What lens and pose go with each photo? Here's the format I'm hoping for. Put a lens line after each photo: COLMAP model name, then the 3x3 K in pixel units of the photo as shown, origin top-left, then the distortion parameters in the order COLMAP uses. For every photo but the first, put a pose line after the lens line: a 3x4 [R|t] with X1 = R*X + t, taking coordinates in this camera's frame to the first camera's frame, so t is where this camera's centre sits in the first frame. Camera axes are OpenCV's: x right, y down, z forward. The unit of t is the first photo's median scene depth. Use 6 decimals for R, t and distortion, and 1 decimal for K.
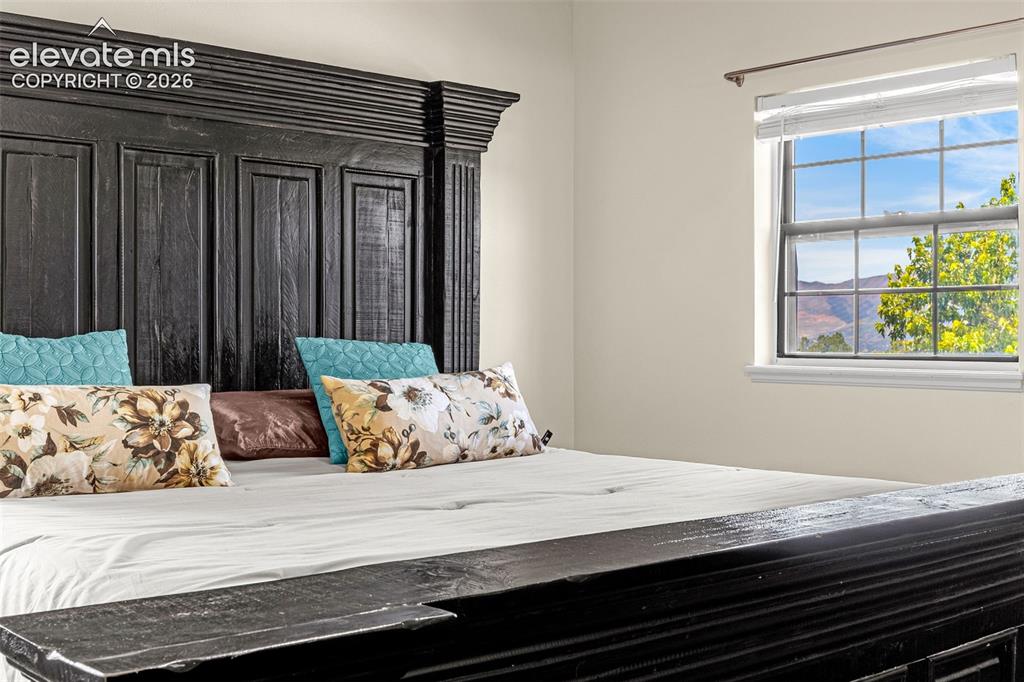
lens RADIAL K [[1256.4, 0, 510.8], [0, 1256.4, 338.4], [0, 0, 1]] dist [-0.048543, 0.000000]
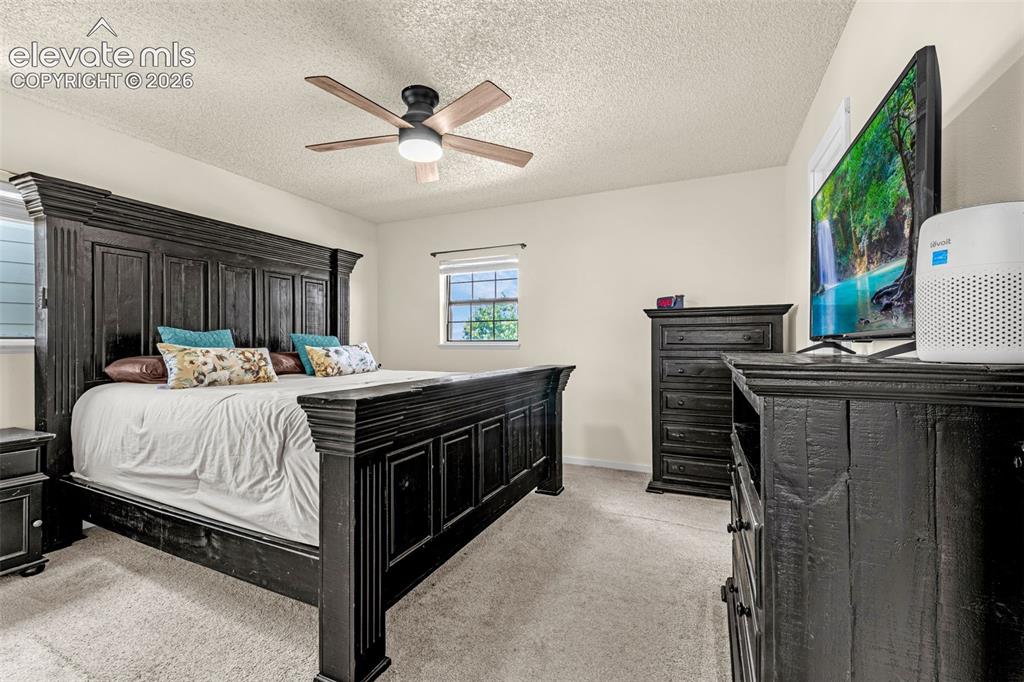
lens RADIAL K [[436.0, 0, 510.6], [0, 436.0, 340.6], [0, 0, 1]] dist [-0.001010, 0.000006]
pose [[0.916939, -0.002330, 0.399021, -0.110529], [0.003840, 0.999988, -0.002985, 0.021200], [-0.399009, 0.004269, 0.916937, -0.133107]]
